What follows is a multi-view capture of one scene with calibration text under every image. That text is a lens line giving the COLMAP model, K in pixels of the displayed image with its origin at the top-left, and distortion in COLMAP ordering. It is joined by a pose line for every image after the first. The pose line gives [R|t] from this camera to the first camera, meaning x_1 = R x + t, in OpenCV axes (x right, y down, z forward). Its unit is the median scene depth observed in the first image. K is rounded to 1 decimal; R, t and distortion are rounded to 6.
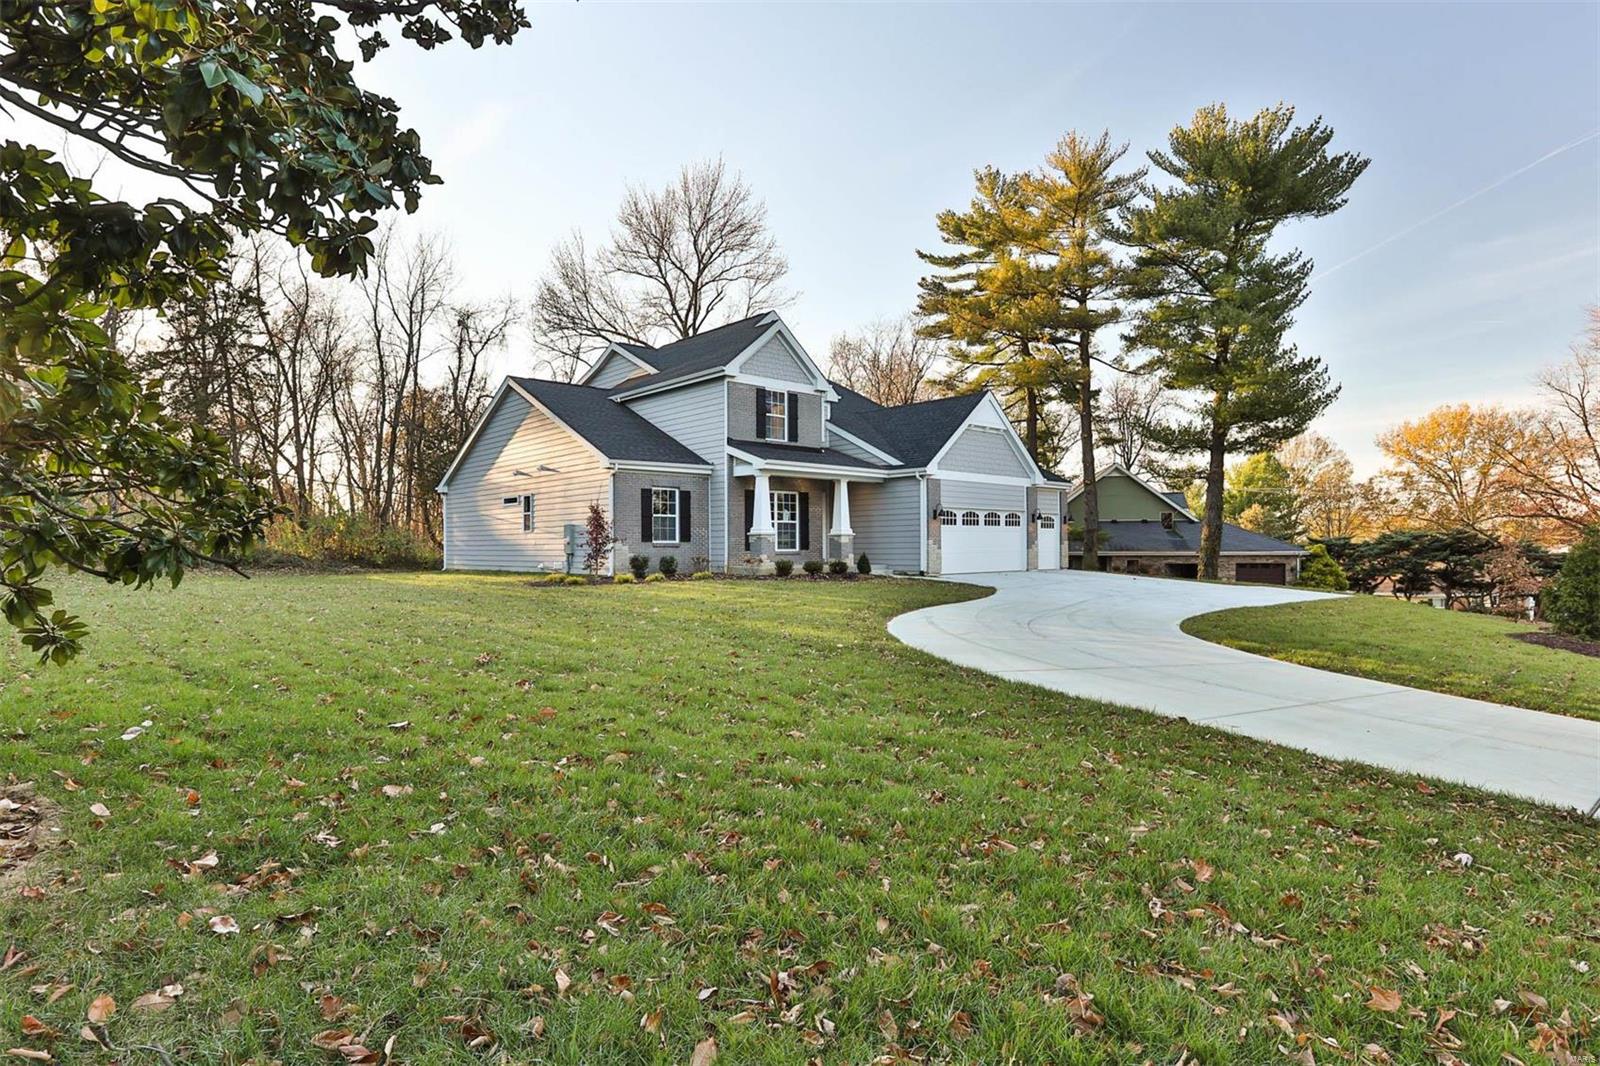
lens RADIAL K [[852.0, 0, 797.5], [0, 852.0, 531.7], [0, 0, 1]] dist [-0.041709, 0.015544]
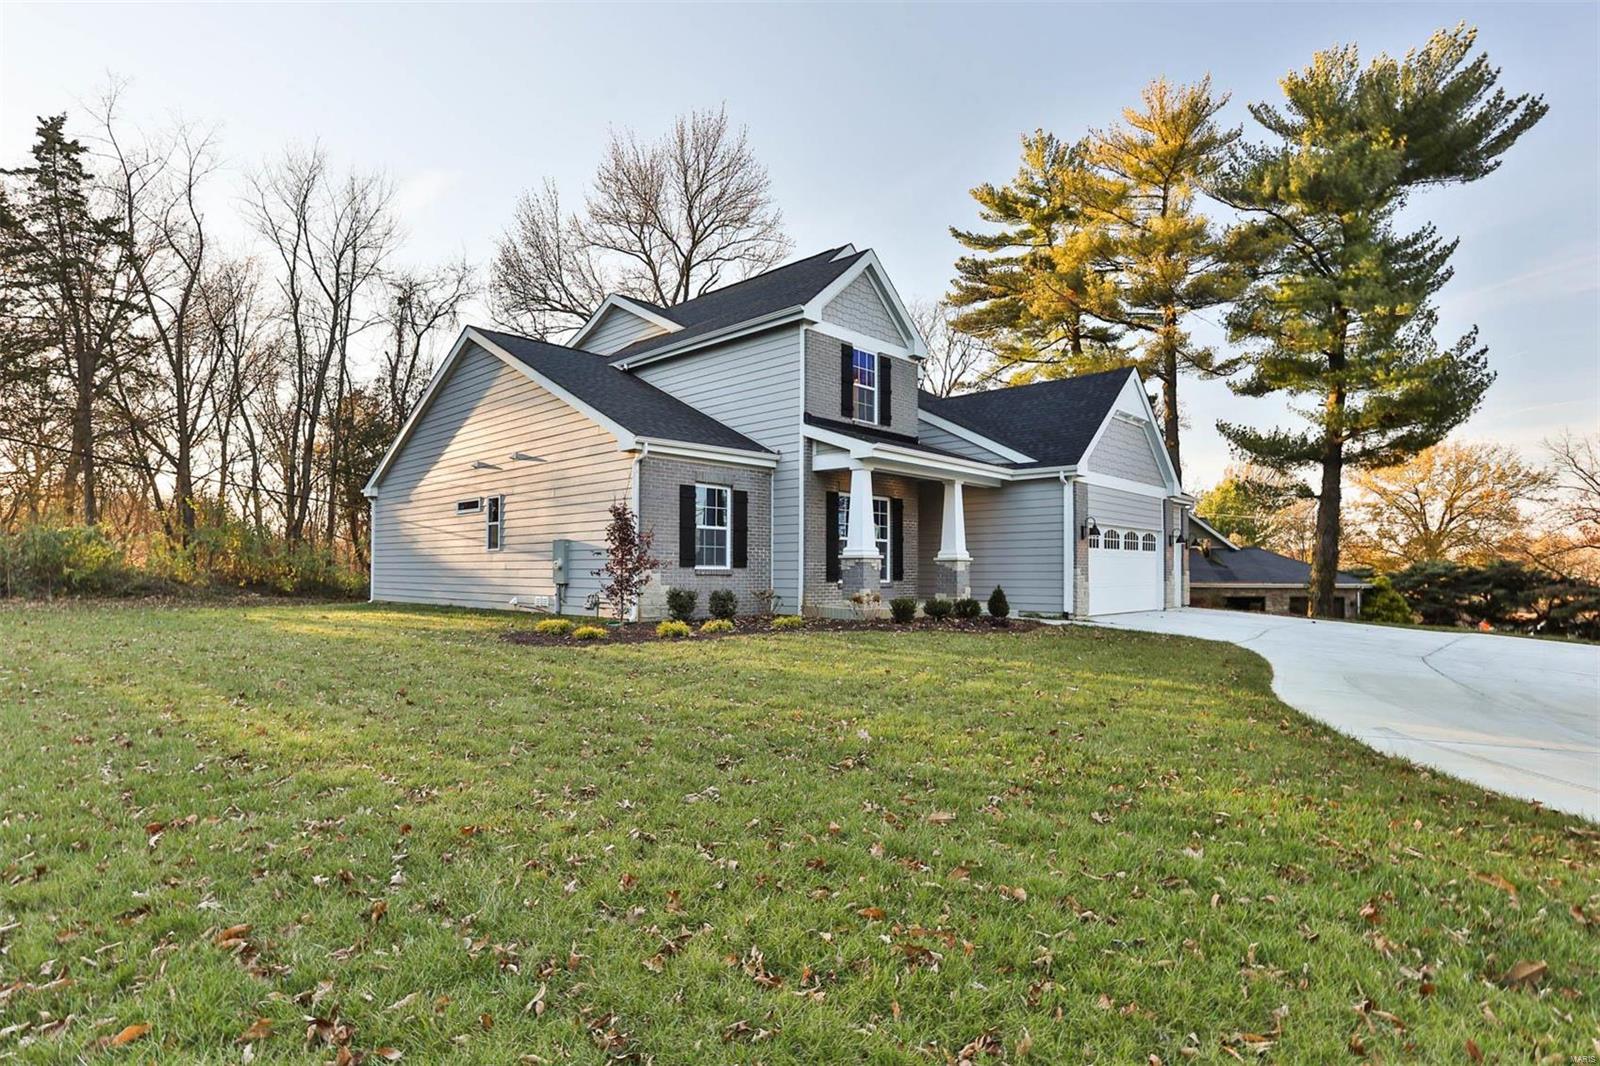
lens RADIAL K [[852.0, 0, 797.4], [0, 852.0, 544.2], [0, 0, 1]] dist [-0.041709, 0.015544]
pose [[0.997999, 0.012002, 0.062080, -0.087192], [-0.011072, 0.999822, -0.015302, 0.002158], [-0.062253, 0.014584, 0.997954, 0.226923]]
